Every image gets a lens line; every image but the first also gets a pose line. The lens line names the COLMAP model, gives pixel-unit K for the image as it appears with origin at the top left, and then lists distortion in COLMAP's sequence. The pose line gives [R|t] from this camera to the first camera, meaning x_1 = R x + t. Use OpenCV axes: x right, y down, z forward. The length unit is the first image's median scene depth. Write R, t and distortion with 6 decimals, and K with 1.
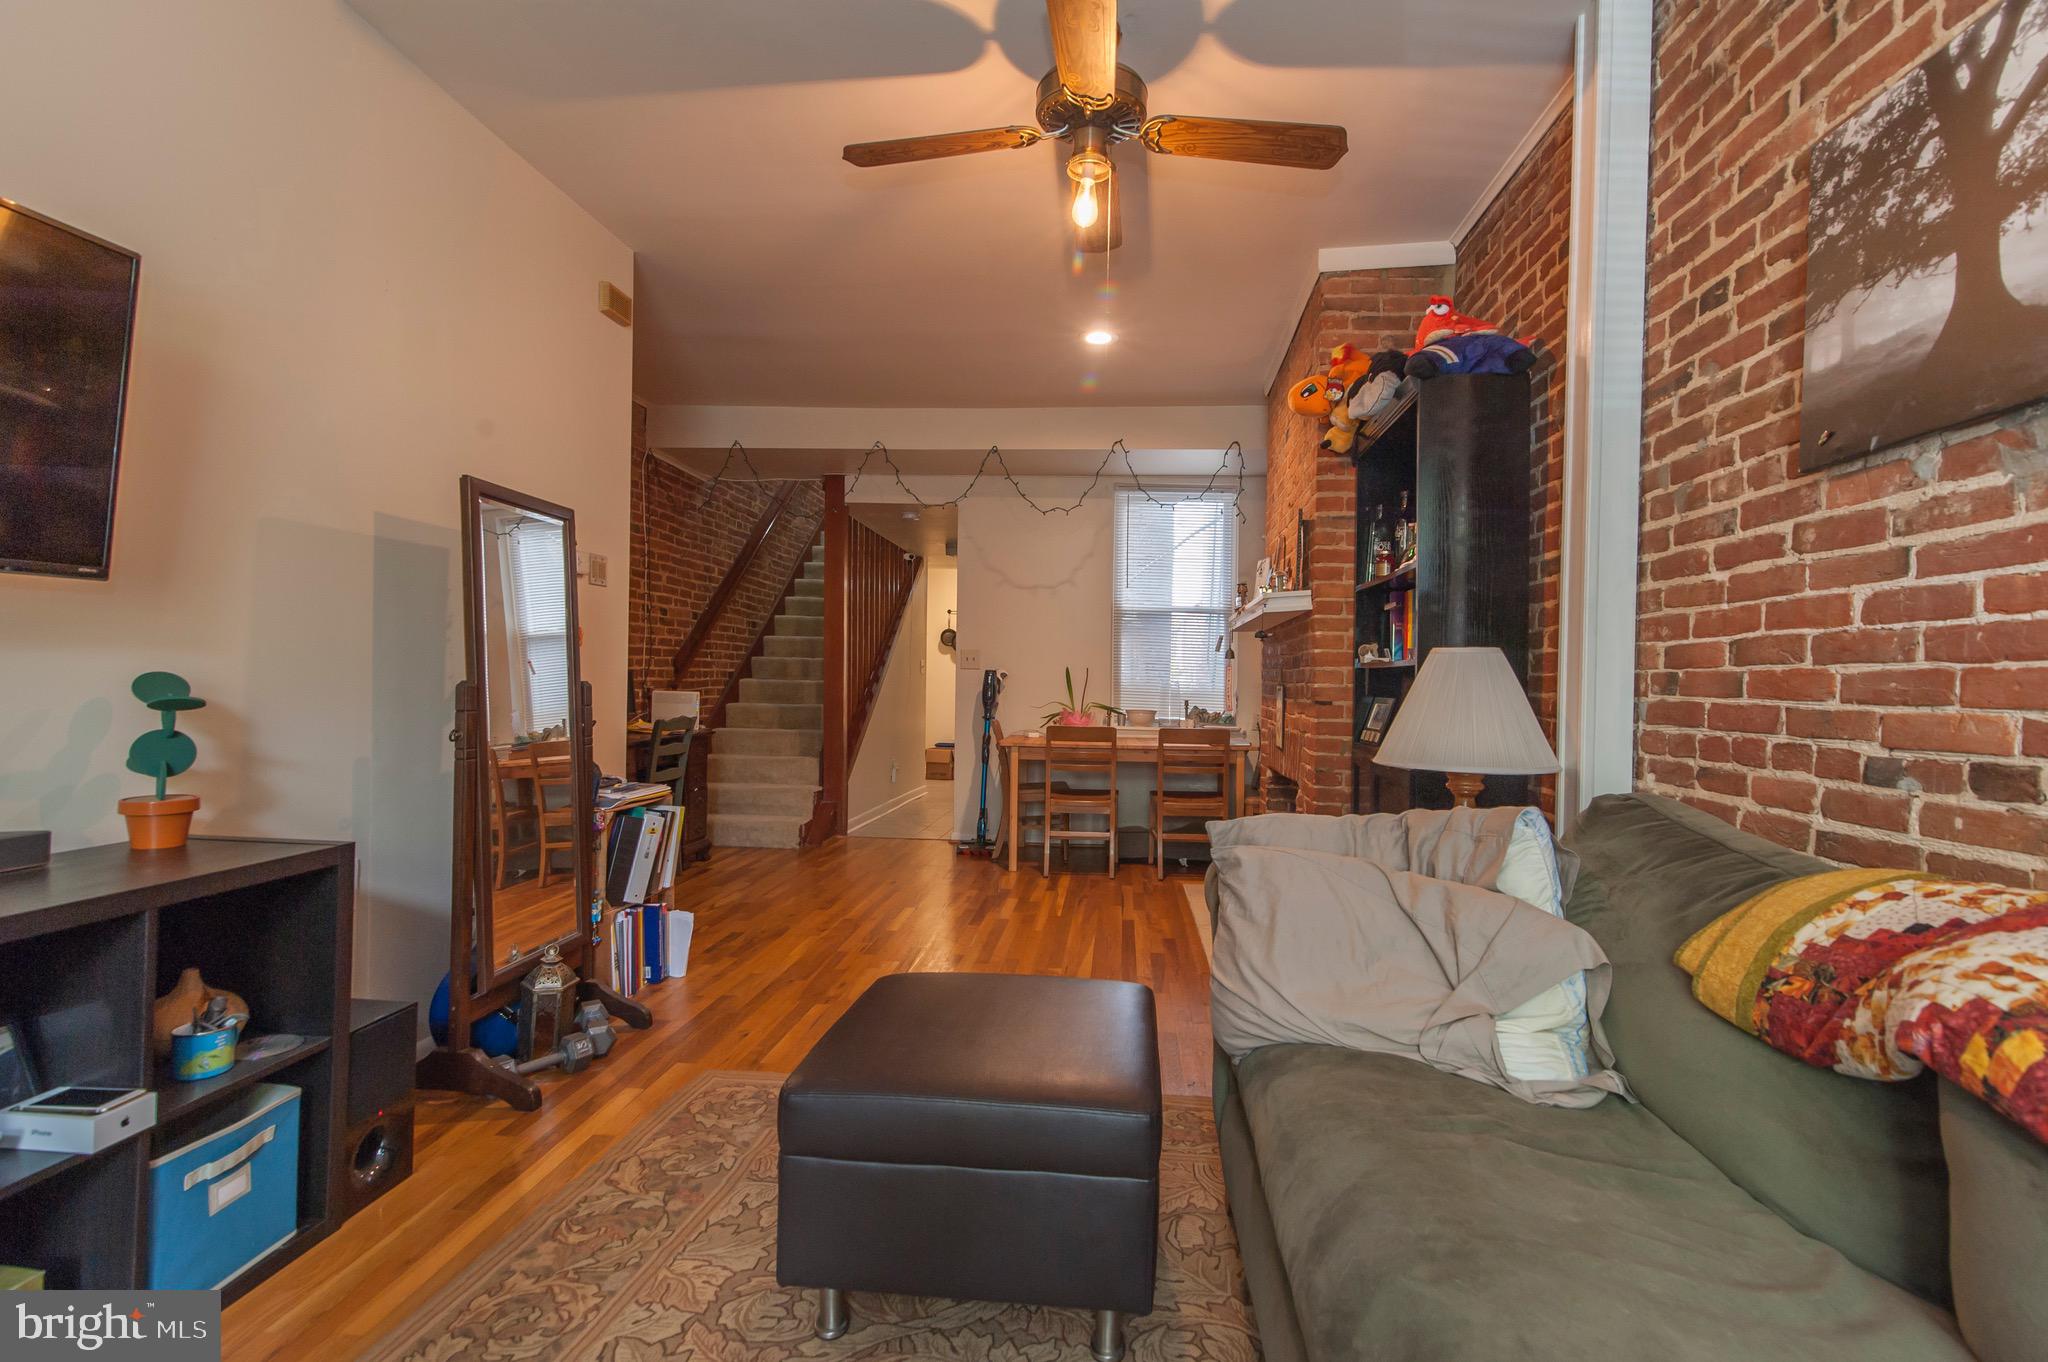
lens RADIAL K [[943.2, 0, 1037.8], [0, 943.2, 685.6], [0, 0, 1]] dist [0.013160, -0.001185]
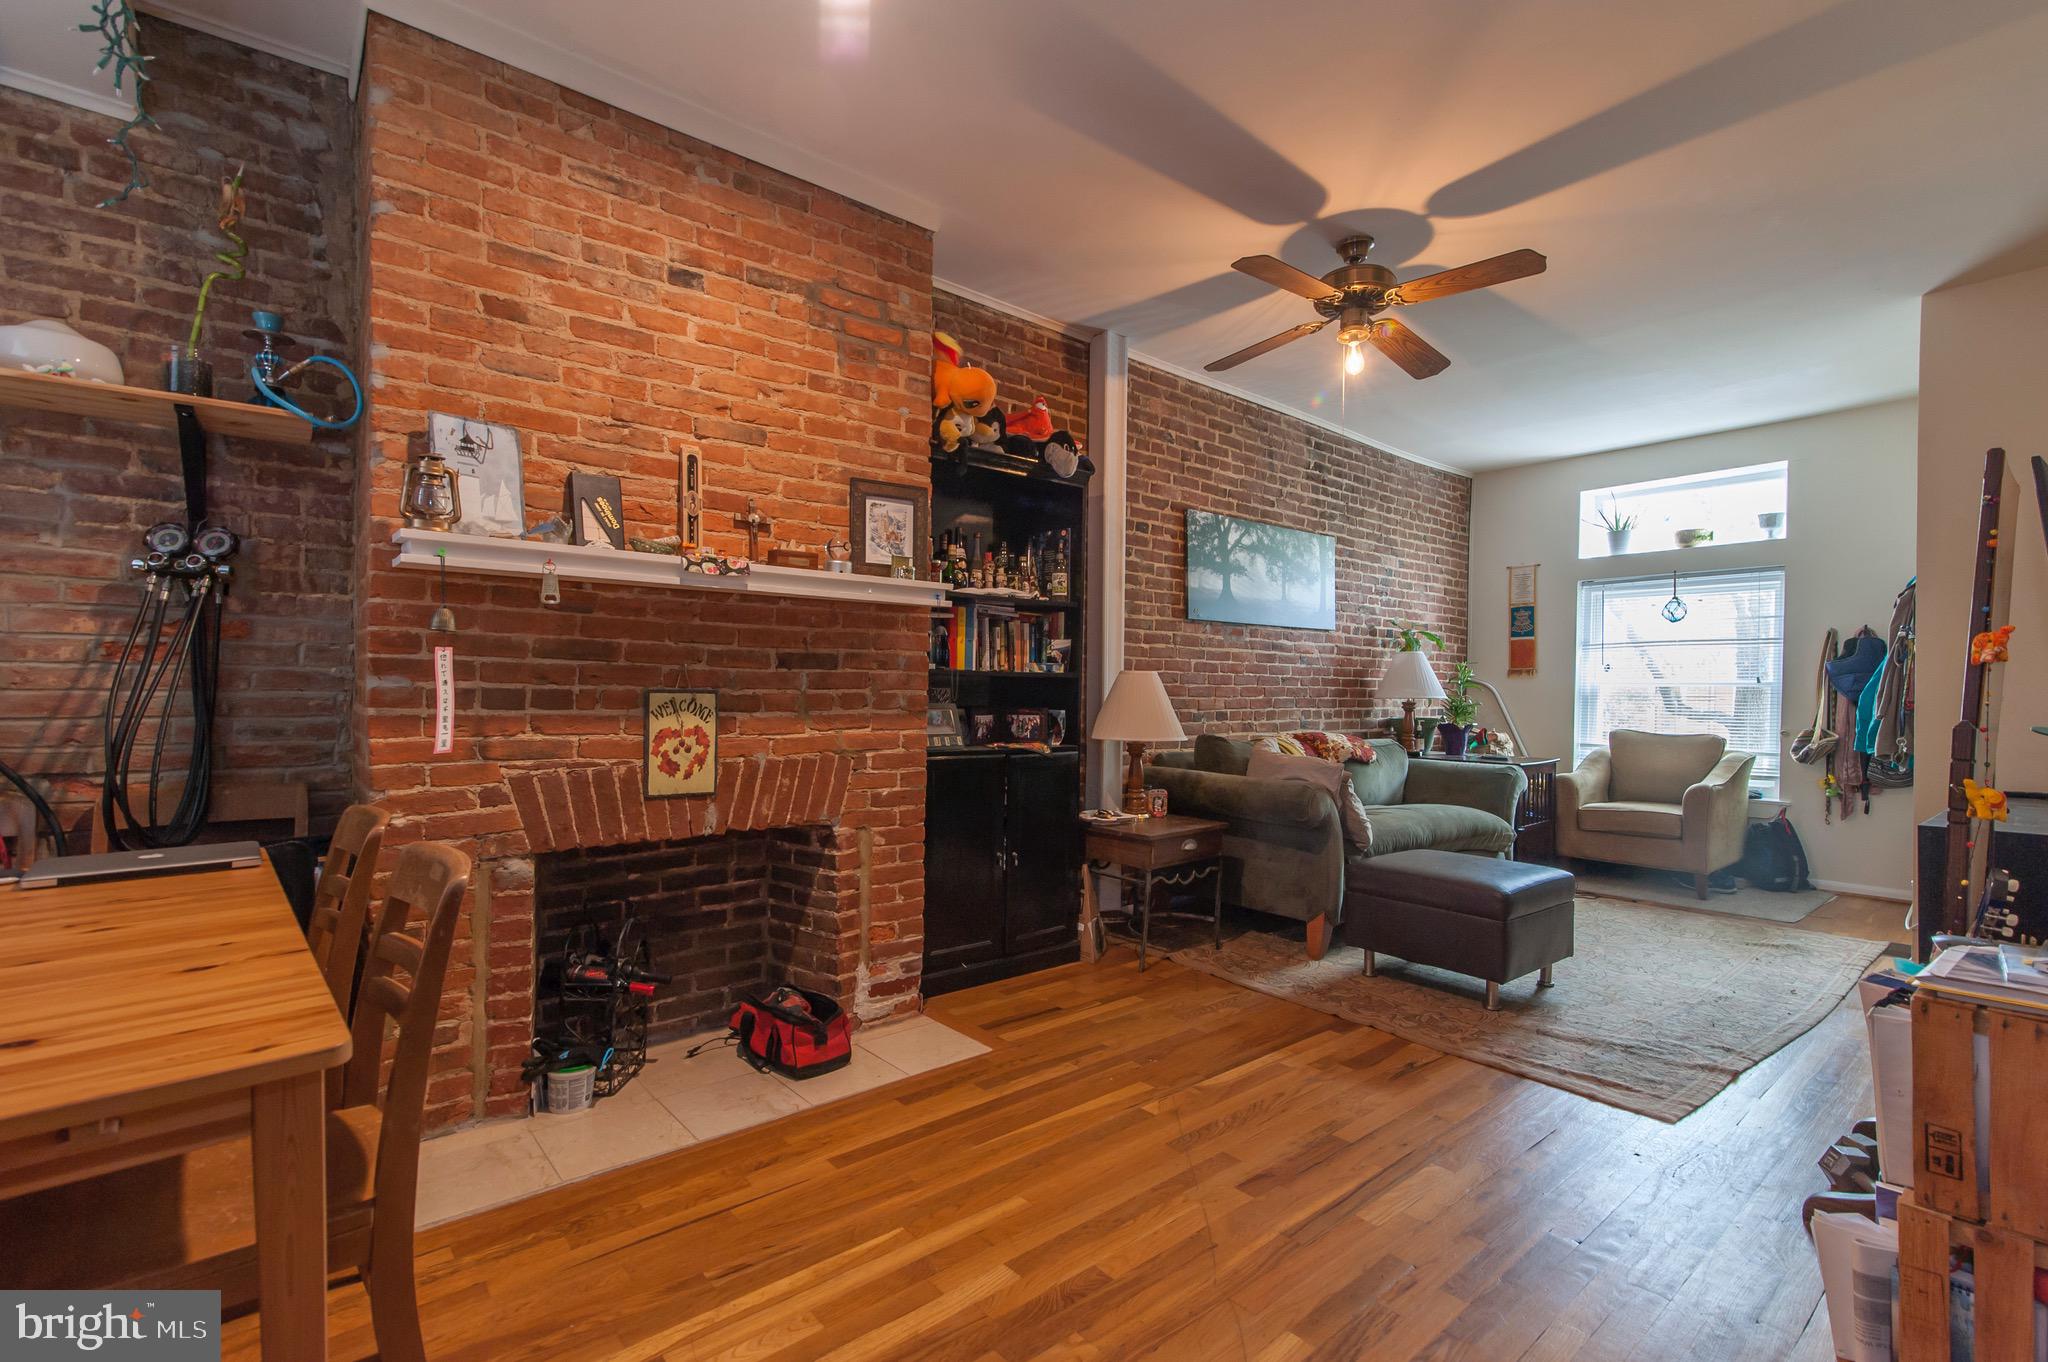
lens RADIAL K [[928.5, 0, 1032.8], [0, 928.5, 689.7], [0, 0, 1]] dist [0.013427, -0.000288]
pose [[-0.718506, -0.024469, 0.695090, -0.719461], [-0.018734, 0.999699, 0.015827, -0.034888], [-0.695268, -0.001650, -0.718748, 2.862288]]
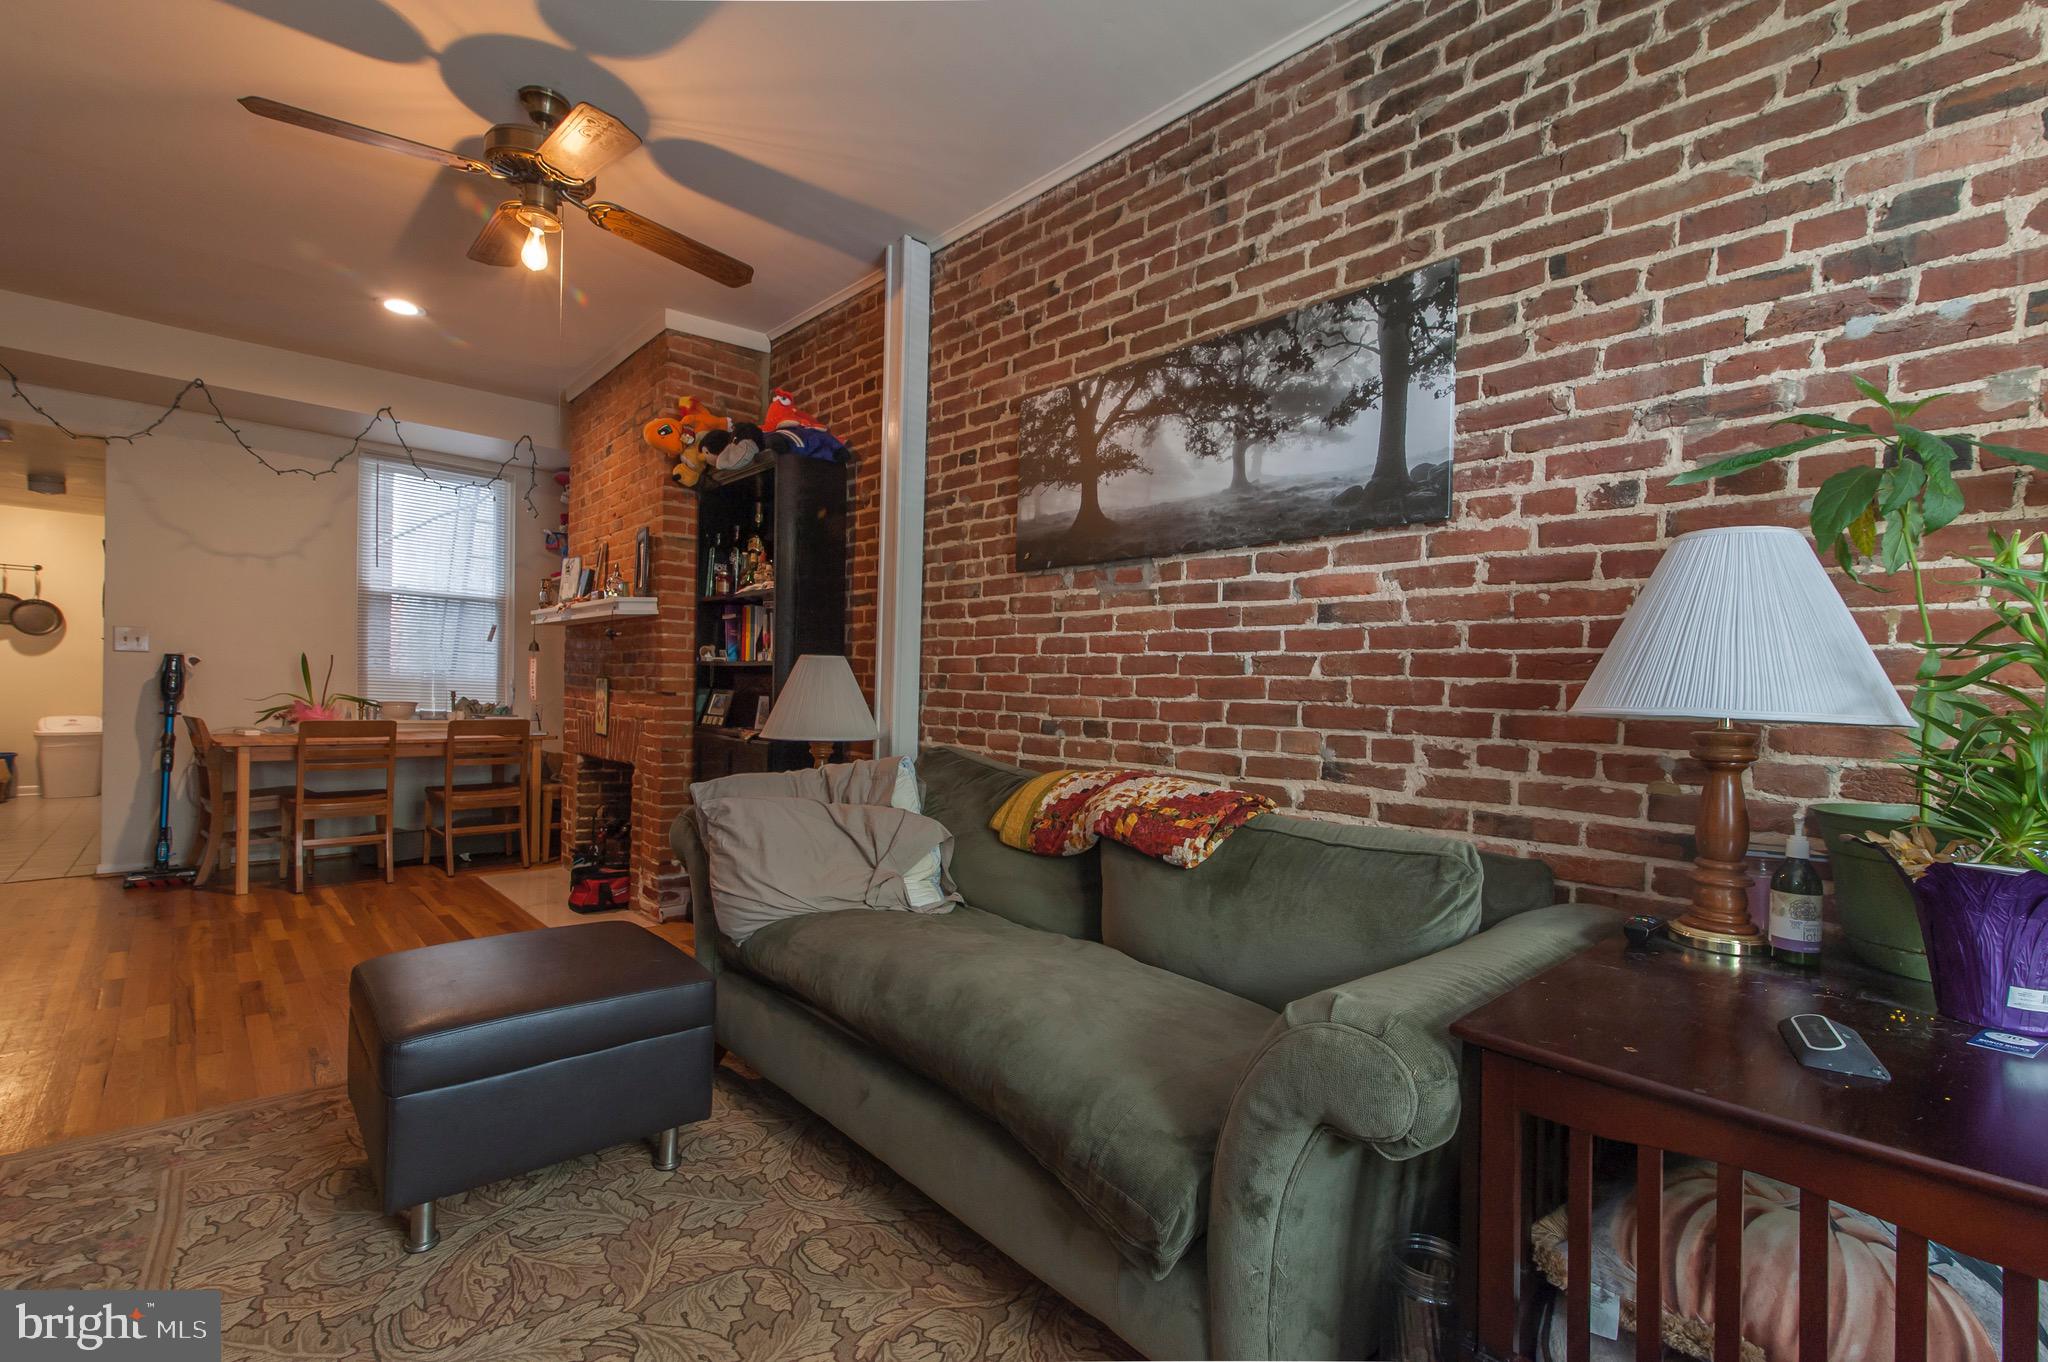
lens RADIAL K [[928.5, 0, 1032.8], [0, 928.5, 689.7], [0, 0, 1]] dist [0.013427, -0.000288]
pose [[0.679817, -0.000543, 0.733381, -0.447472], [-0.010892, 0.999882, 0.010837, -0.007926], [-0.733301, -0.015355, 0.679731, -0.239866]]
